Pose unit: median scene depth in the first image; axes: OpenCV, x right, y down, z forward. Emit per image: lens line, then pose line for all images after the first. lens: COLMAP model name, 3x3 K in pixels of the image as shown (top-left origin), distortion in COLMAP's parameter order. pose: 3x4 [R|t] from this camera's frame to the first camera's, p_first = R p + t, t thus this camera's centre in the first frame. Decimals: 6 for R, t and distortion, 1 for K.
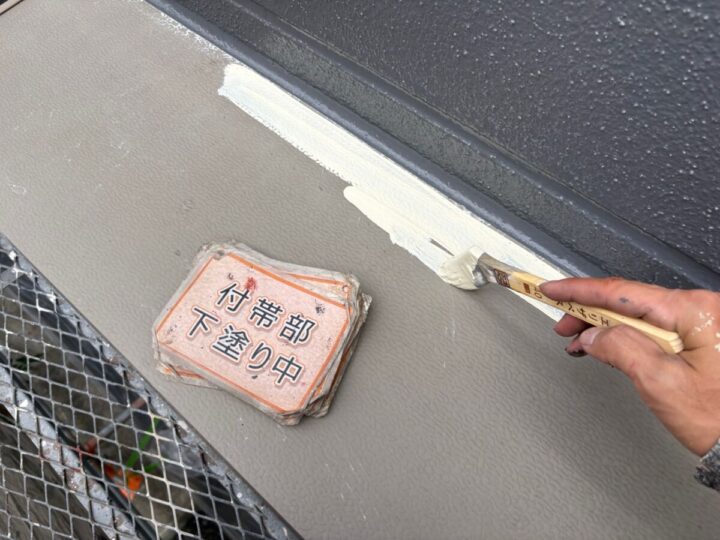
lens RADIAL K [[541.5, 0, 360.1], [0, 541.5, 273.4], [0, 0, 1]] dist [0.019453, -0.026543]
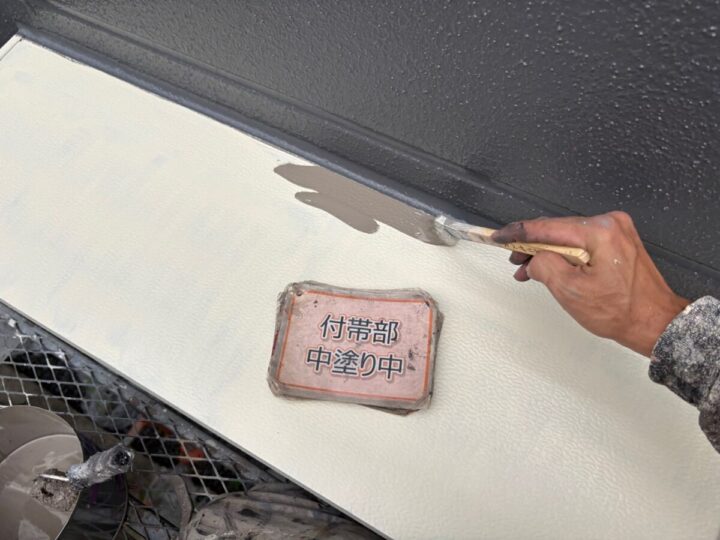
lens RADIAL K [[535.6, 0, 360.0], [0, 535.6, 270.0], [0, 0, 1]] dist [0.035568, -0.038613]
pose [[0.978392, -0.193295, 0.073390, -0.042810], [0.190787, 0.980823, 0.039829, -0.059464], [-0.079681, -0.024967, 0.996508, -0.125900]]
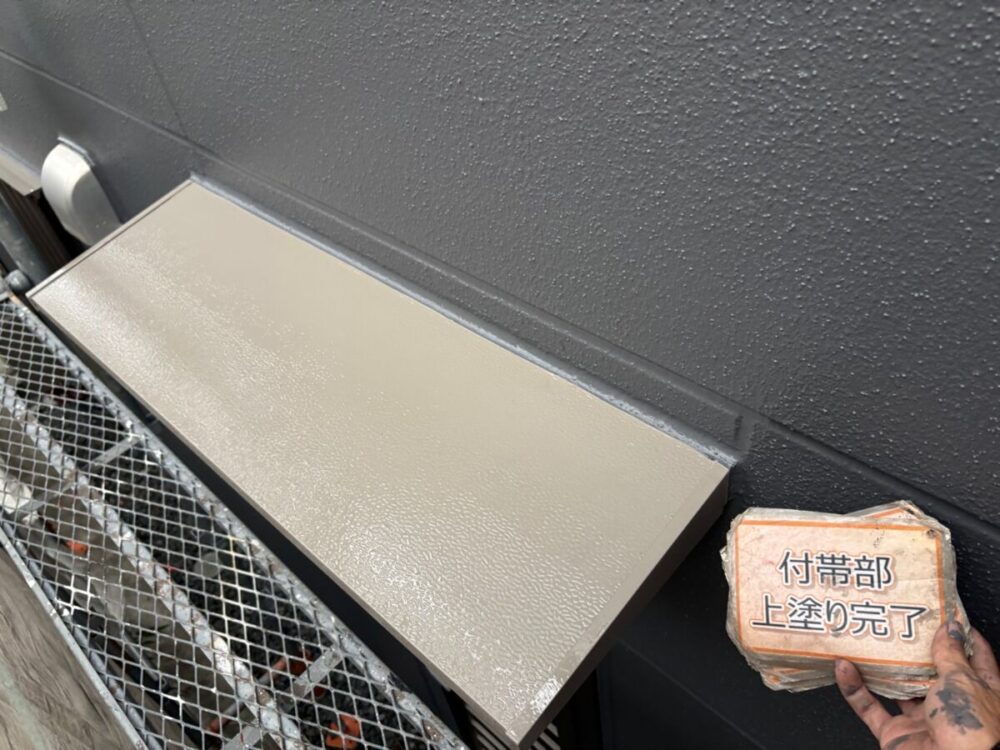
lens RADIAL K [[747.2, 0, 504.1], [0, 747.2, 372.4], [0, 0, 1]] dist [0.009187, -0.009416]
pose [[0.988720, -0.088542, -0.120798, 0.439154], [0.057774, 0.969591, -0.237814, 0.359656], [0.138181, 0.228152, 0.963770, -0.558639]]
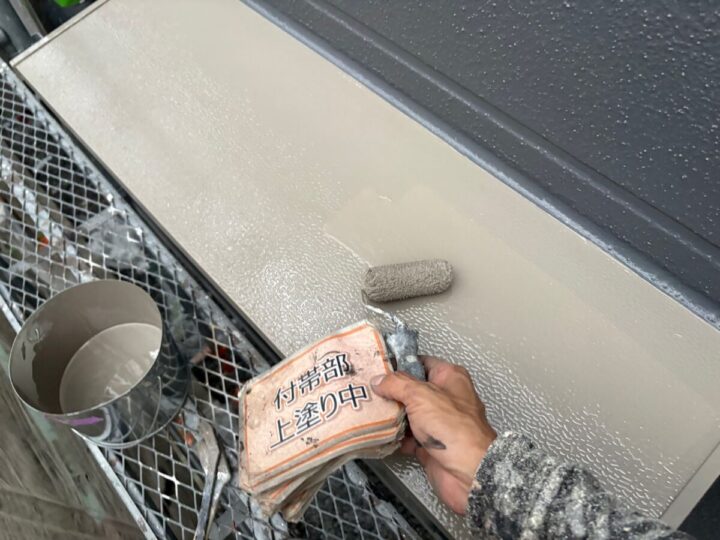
lens RADIAL K [[537.9, 0, 360.0], [0, 537.9, 270.0], [0, 0, 1]] dist [0.001345, -0.015350]
pose [[0.993265, 0.052002, -0.103543, 0.077575], [-0.050320, 0.998556, 0.018798, 0.101932], [0.104371, -0.013461, 0.994447, -0.201341]]
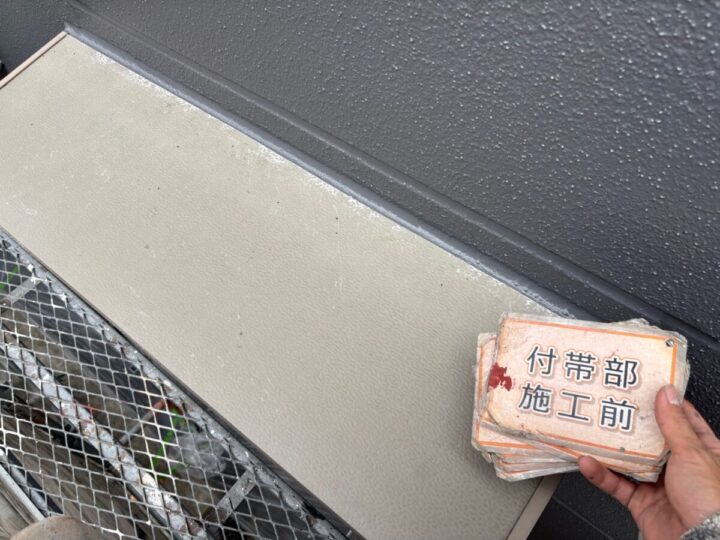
lens RADIAL K [[538.0, 0, 358.4], [0, 538.0, 274.9], [0, 0, 1]] dist [0.011965, 0.000661]
pose [[0.996541, -0.078569, -0.027065, 0.196675], [0.078024, 0.996738, -0.020627, 0.088249], [0.028597, 0.018444, 0.999421, -0.300632]]
